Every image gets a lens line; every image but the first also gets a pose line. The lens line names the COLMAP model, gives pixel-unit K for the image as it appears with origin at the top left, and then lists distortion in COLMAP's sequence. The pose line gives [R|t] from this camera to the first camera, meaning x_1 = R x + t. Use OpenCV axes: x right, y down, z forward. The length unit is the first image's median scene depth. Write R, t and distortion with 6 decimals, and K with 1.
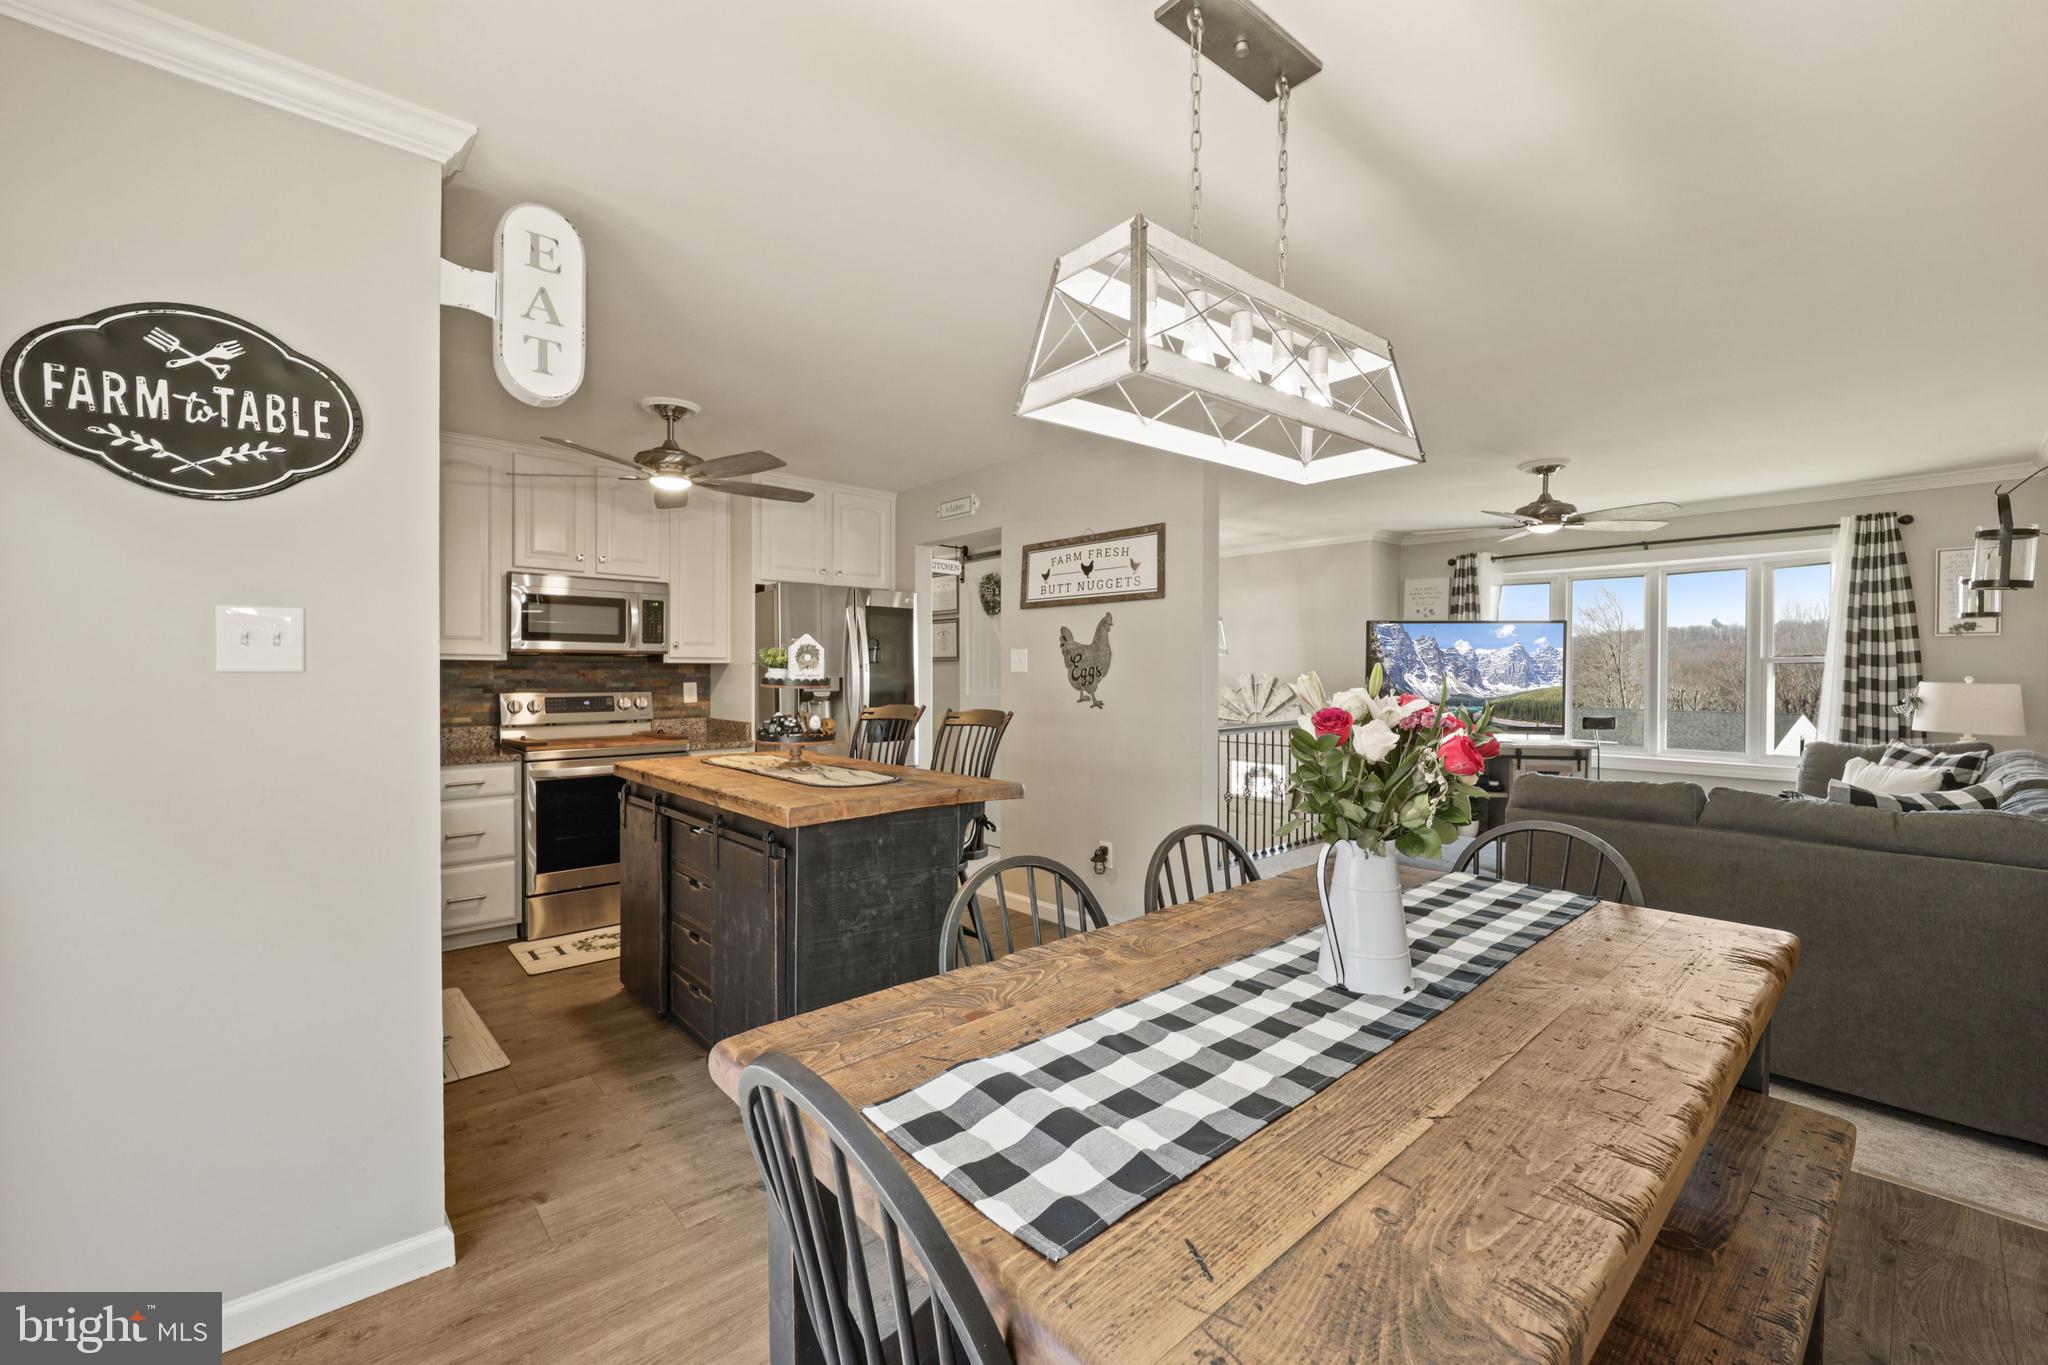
lens RADIAL K [[827.4, 0, 1020.7], [0, 827.4, 677.3], [0, 0, 1]] dist [-0.001149, -0.006914]
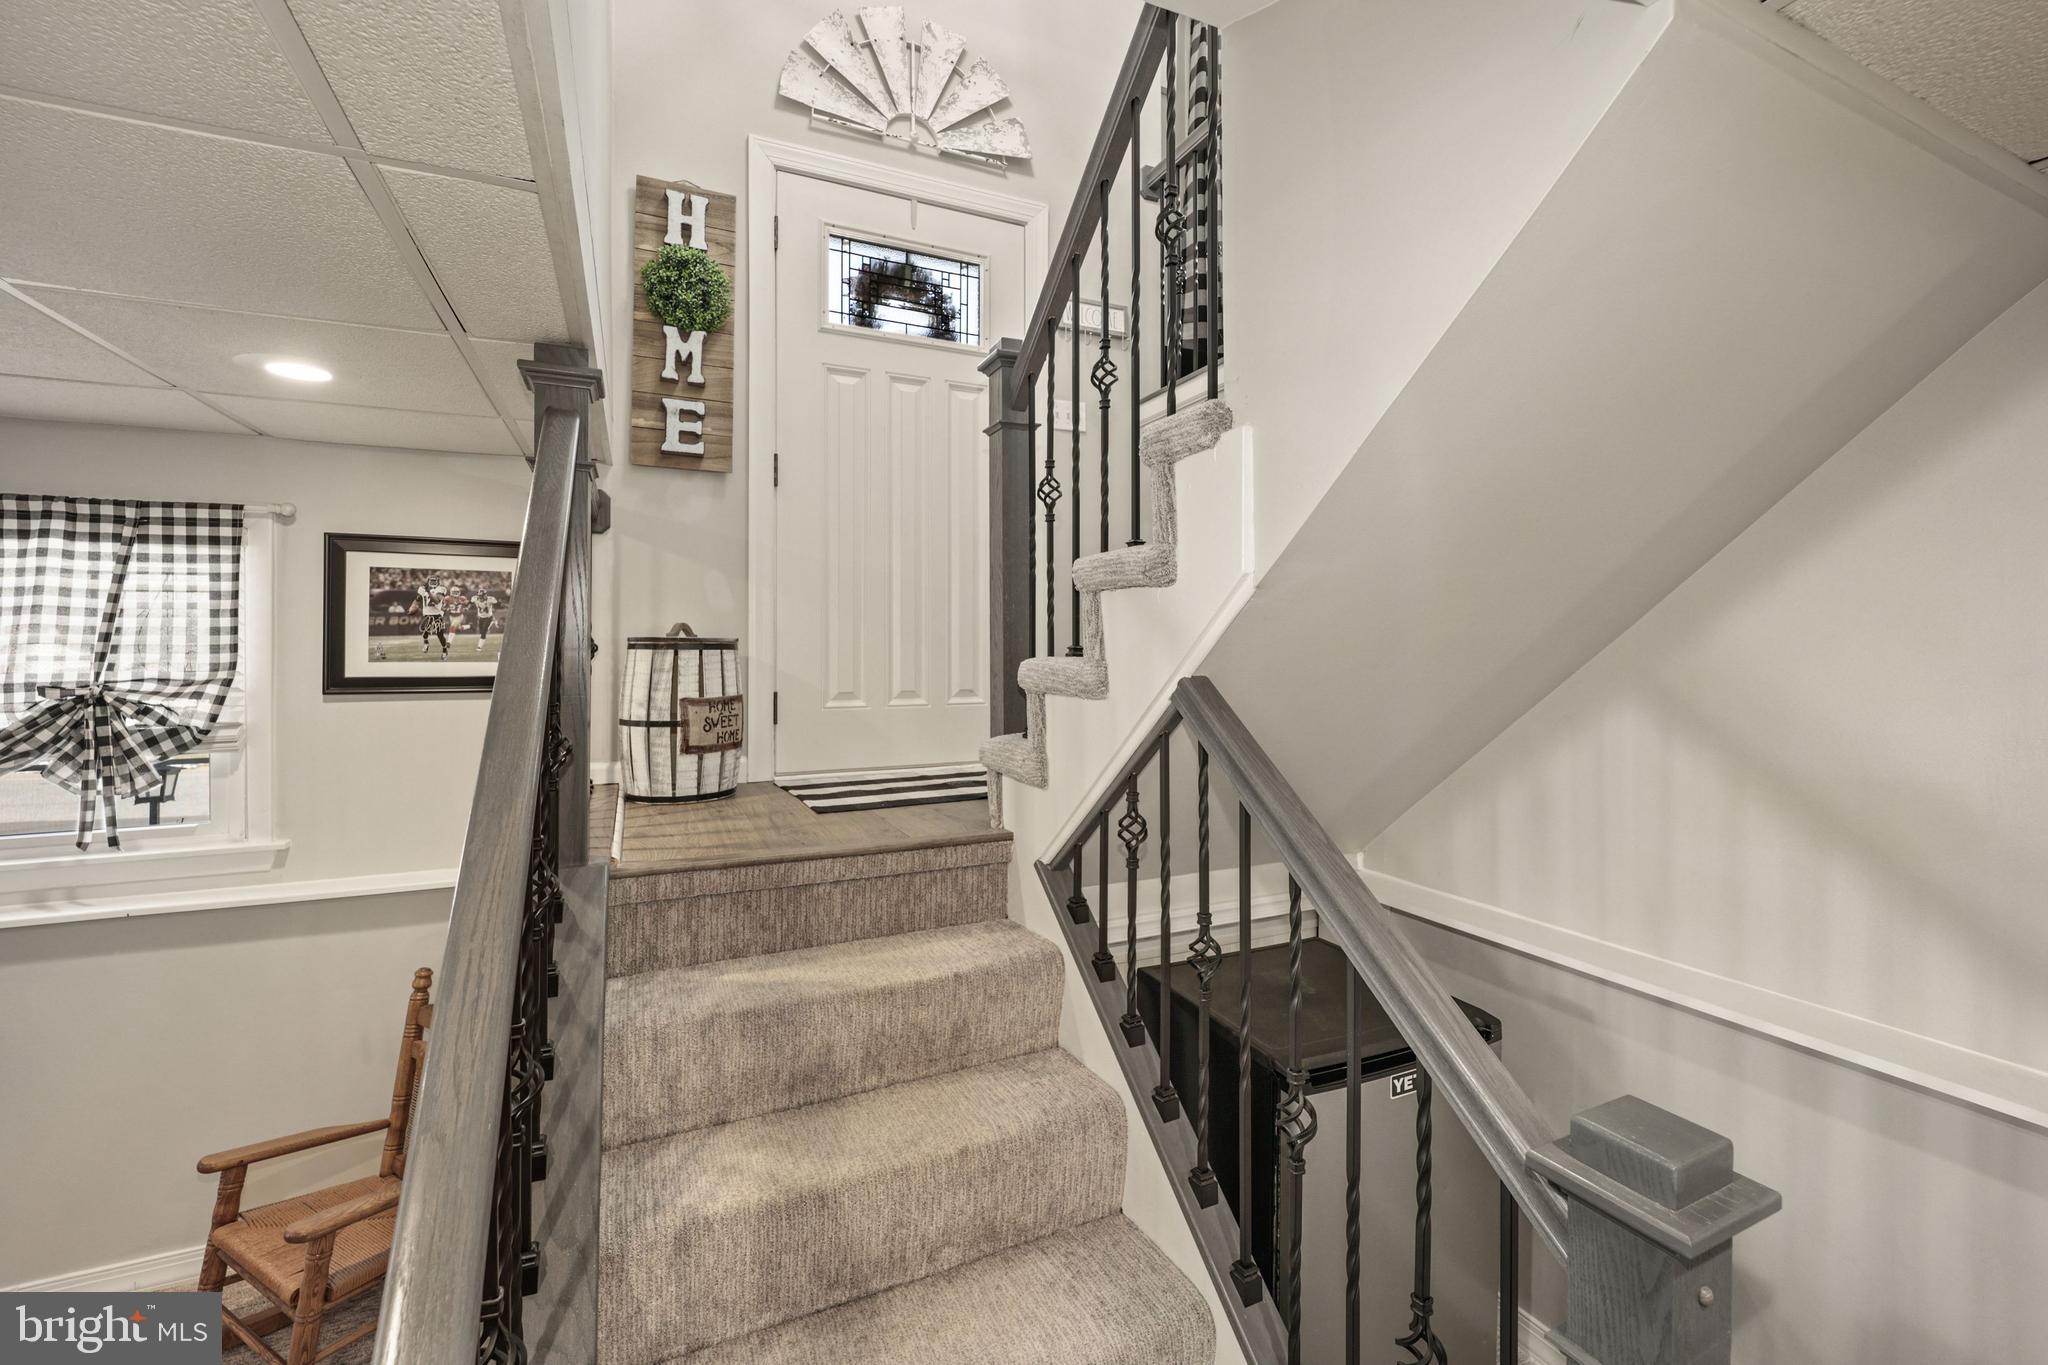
lens RADIAL K [[831.4, 0, 1019.8], [0, 831.4, 665.3], [0, 0, 1]] dist [-0.001641, -0.007176]
pose [[0.301233, -0.005401, 0.953535, -0.134484], [0.008786, 0.999957, 0.002888, 0.529839], [-0.953510, 0.007508, 0.301268, 1.465286]]
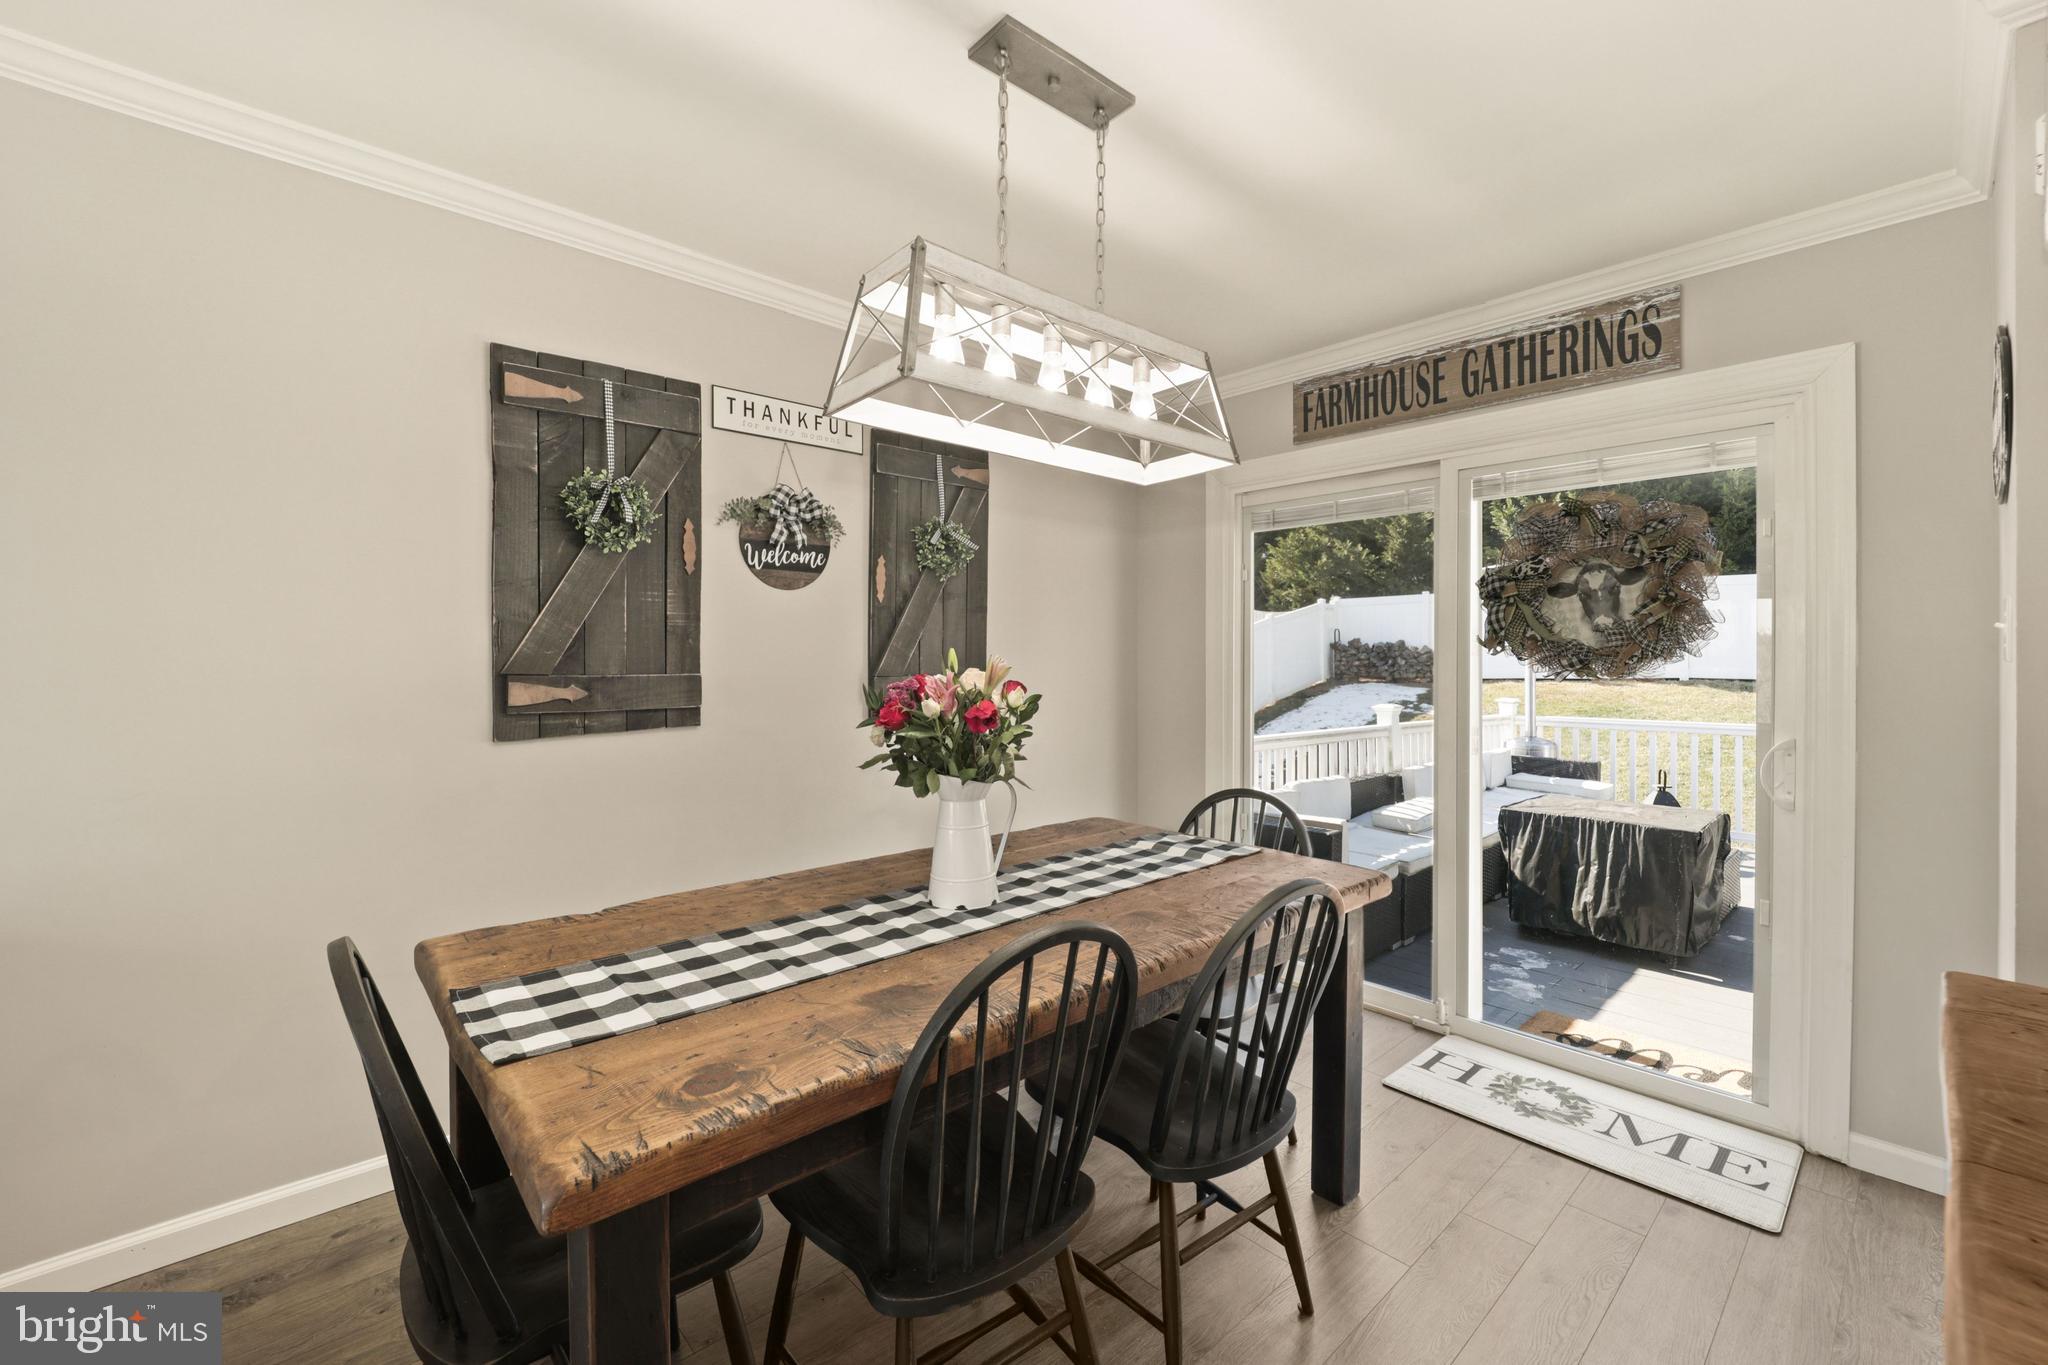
lens RADIAL K [[831.6, 0, 1023.2], [0, 831.6, 658.9], [0, 0, 1]] dist [-0.008191, -0.000116]
pose [[-0.999946, -0.005579, -0.008820, 0.110097], [-0.005624, 0.999971, 0.005045, -0.002644], [0.008792, 0.005095, -0.999948, 0.732852]]
